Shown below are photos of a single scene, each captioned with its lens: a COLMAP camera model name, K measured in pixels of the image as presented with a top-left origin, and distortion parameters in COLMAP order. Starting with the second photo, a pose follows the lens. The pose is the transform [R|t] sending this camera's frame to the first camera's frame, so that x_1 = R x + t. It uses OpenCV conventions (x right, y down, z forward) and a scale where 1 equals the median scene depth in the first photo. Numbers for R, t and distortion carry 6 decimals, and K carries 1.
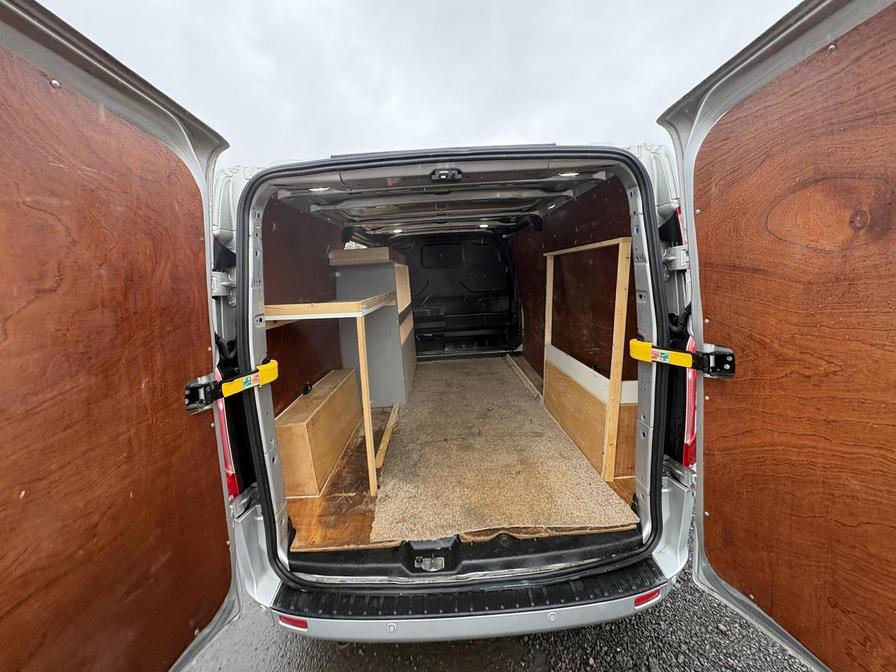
lens RADIAL K [[354.2, 0, 448.8], [0, 354.2, 339.4], [0, 0, 1]] dist [0.002345, -0.000138]
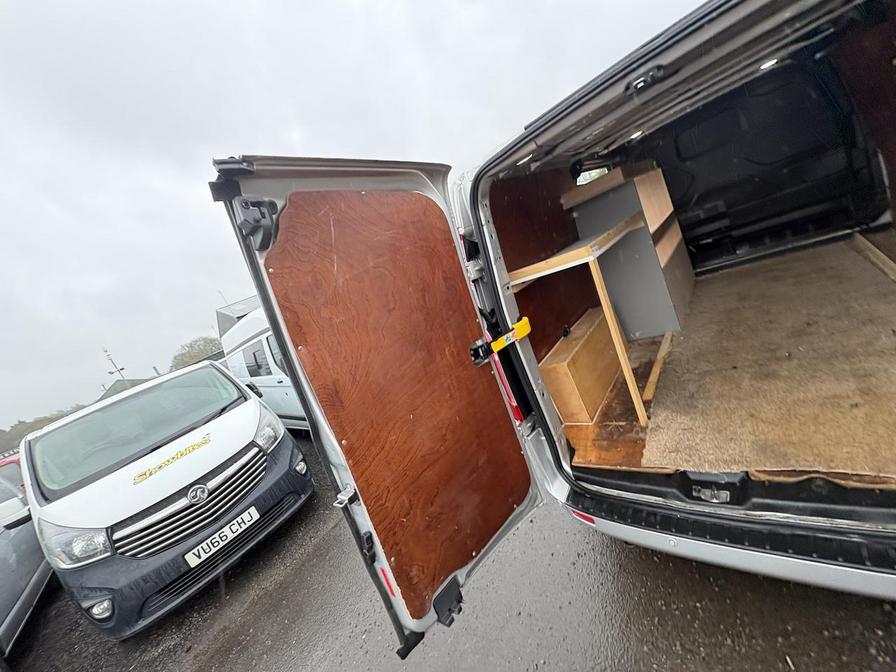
lens RADIAL K [[354.2, 0, 448.8], [0, 354.2, 339.4], [0, 0, 1]] dist [0.002345, -0.000138]
pose [[0.718951, -0.118156, -0.684945, 0.143044], [0.245031, 0.965265, 0.090683, -0.042296], [0.650438, -0.233029, 0.722930, -0.070708]]
